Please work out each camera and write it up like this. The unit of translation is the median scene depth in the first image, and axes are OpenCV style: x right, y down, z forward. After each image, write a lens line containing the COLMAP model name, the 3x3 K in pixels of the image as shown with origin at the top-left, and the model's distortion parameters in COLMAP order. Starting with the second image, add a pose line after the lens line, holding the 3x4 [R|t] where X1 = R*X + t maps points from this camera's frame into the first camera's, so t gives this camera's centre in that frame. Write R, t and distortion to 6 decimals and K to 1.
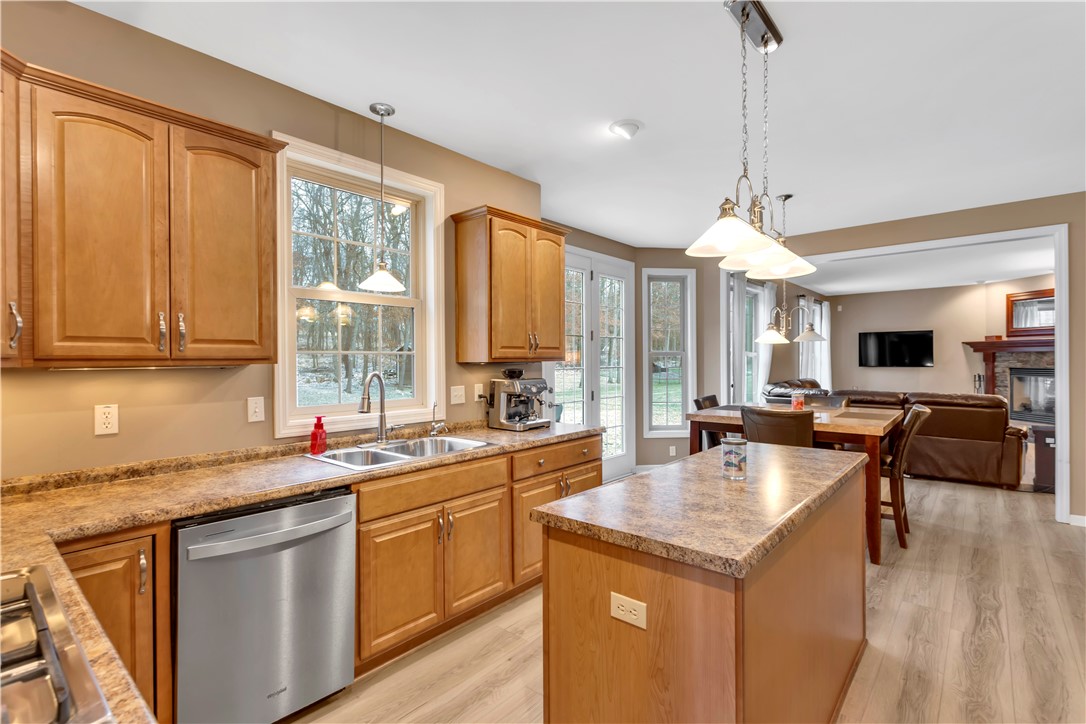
lens RADIAL K [[507.5, 0, 549.1], [0, 507.5, 361.0], [0, 0, 1]] dist [0.003827, 0.000262]
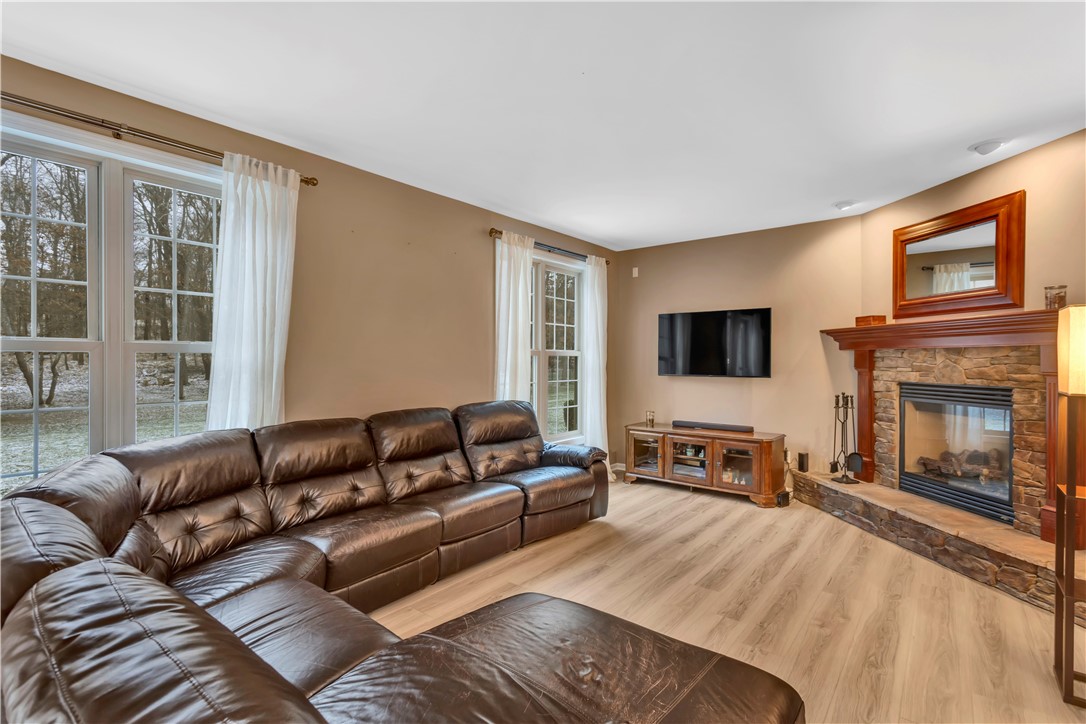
lens RADIAL K [[507.5, 0, 541.2], [0, 507.5, 357.2], [0, 0, 1]] dist [0.003827, 0.000262]
pose [[0.999527, 0.010875, 0.028760, 0.538170], [-0.010639, 0.999909, -0.008345, -0.002315], [-0.028848, 0.008035, 0.999552, 0.515165]]
